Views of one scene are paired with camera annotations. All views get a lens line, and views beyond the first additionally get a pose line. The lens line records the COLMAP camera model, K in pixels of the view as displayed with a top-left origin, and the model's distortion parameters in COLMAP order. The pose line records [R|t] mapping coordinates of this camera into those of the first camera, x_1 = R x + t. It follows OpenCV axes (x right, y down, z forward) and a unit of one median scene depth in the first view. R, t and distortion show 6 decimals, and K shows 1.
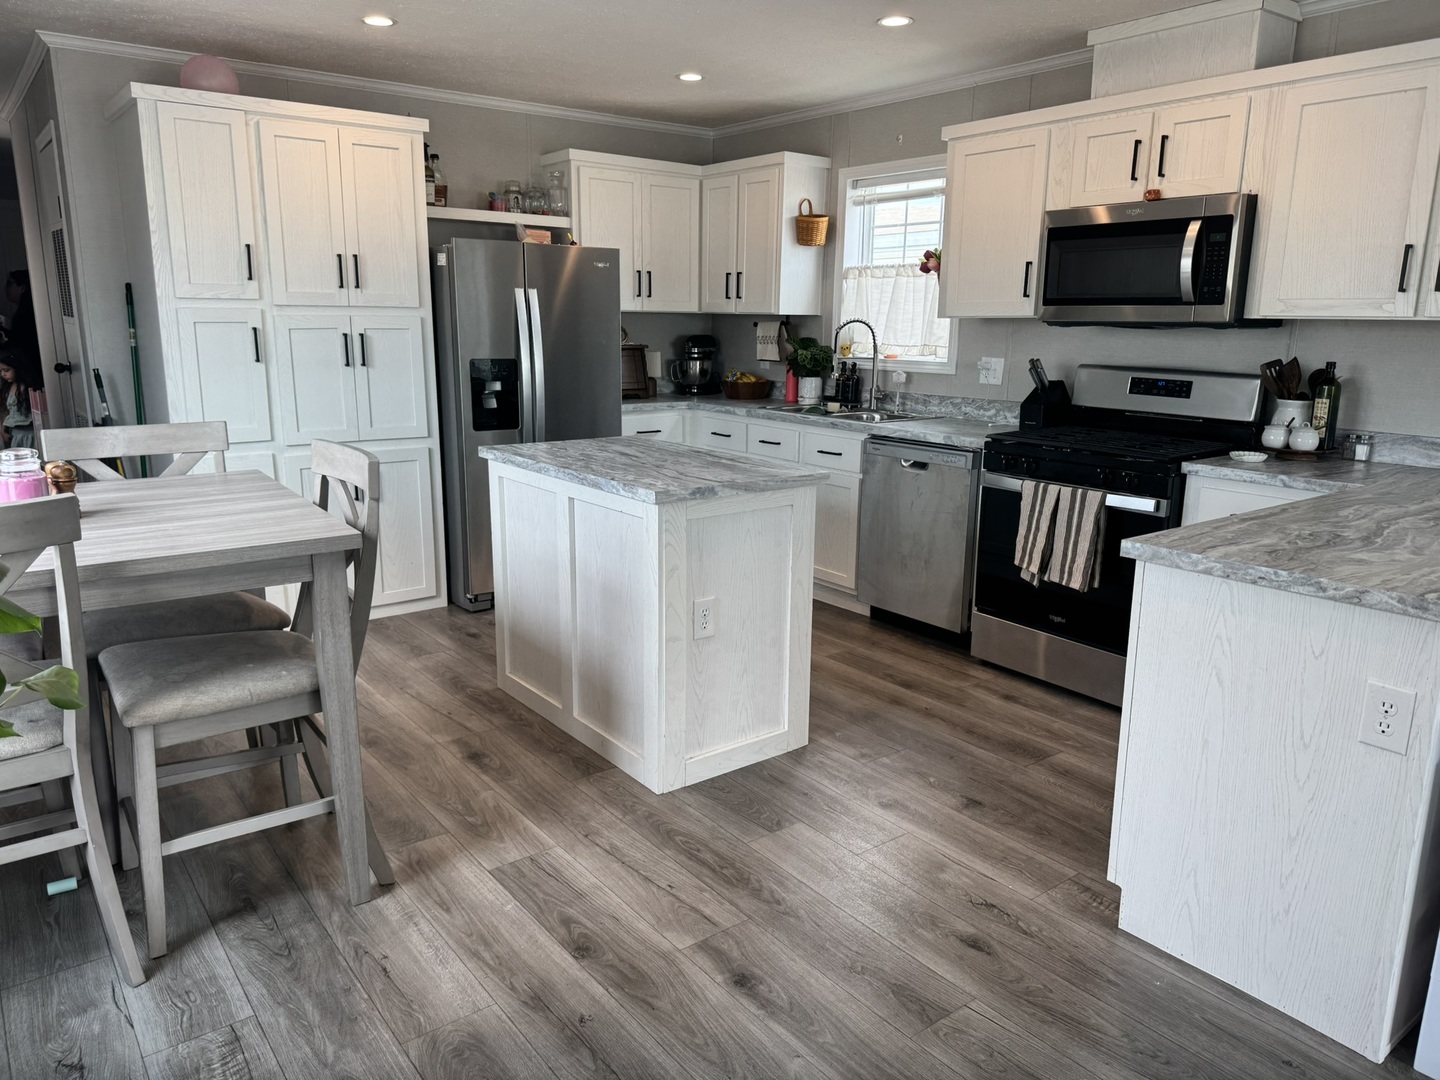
lens RADIAL K [[1015.1, 0, 722.7], [0, 1015.1, 547.0], [0, 0, 1]] dist [0.058008, -0.073794]
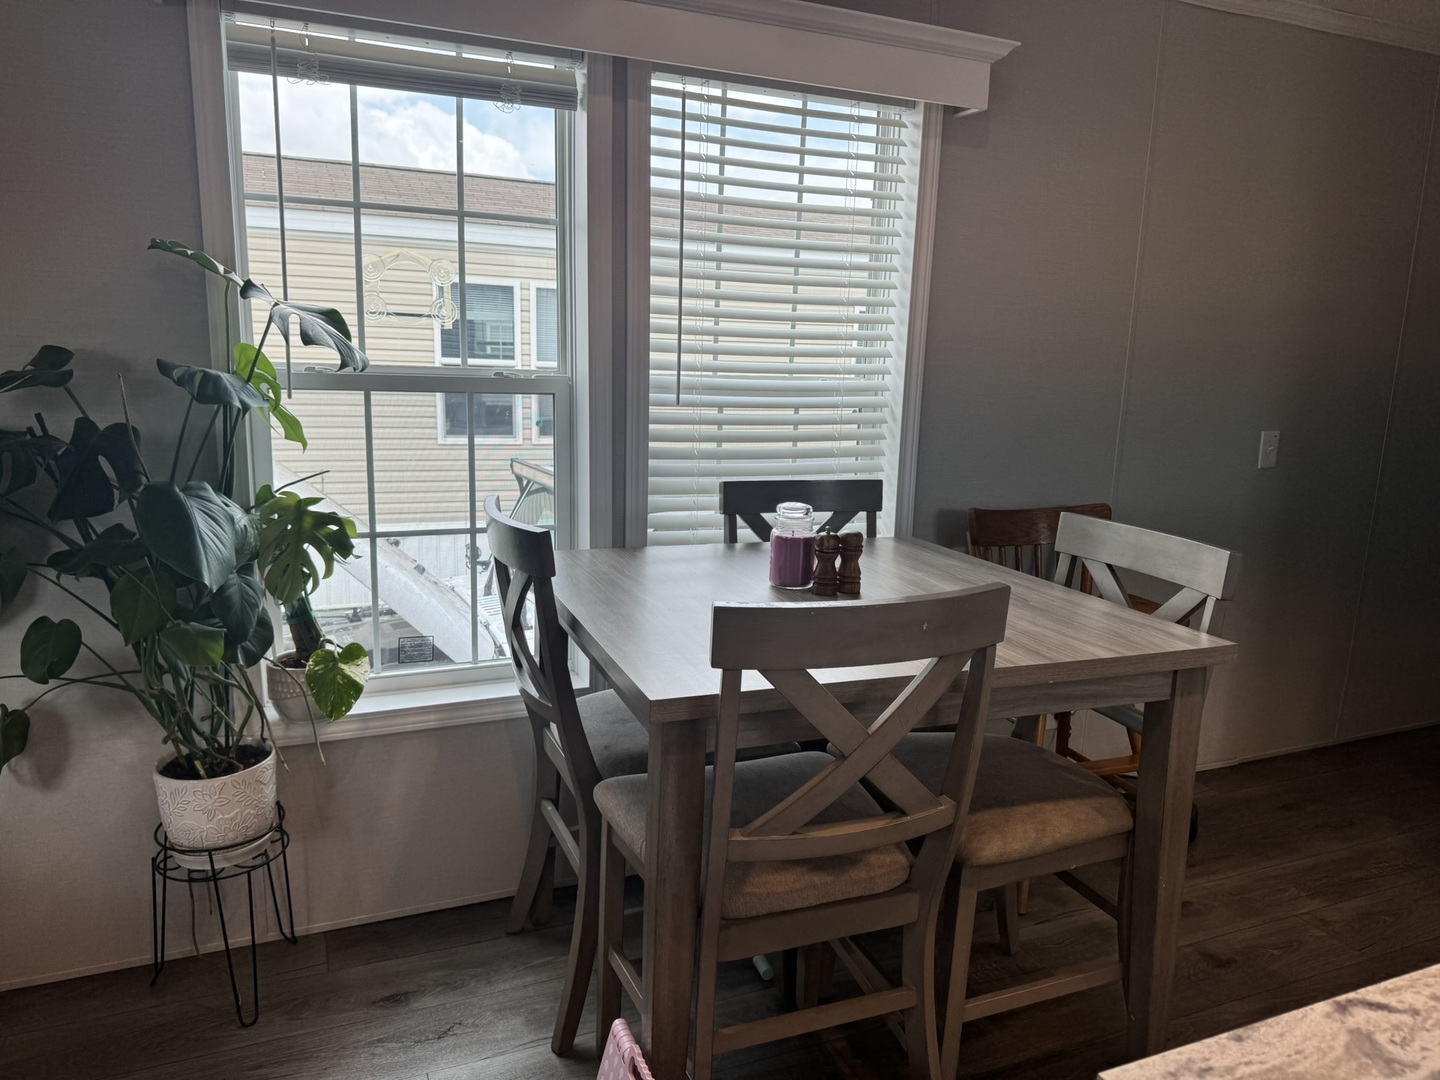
lens RADIAL K [[1015.1, 0, 718.4], [0, 1015.1, 542.8], [0, 0, 1]] dist [0.058008, -0.073794]
pose [[-0.239344, 0.166793, -0.956501, 0.111346], [-0.249600, 0.941456, 0.226627, -0.145465], [0.938304, 0.292984, -0.183700, 0.642351]]
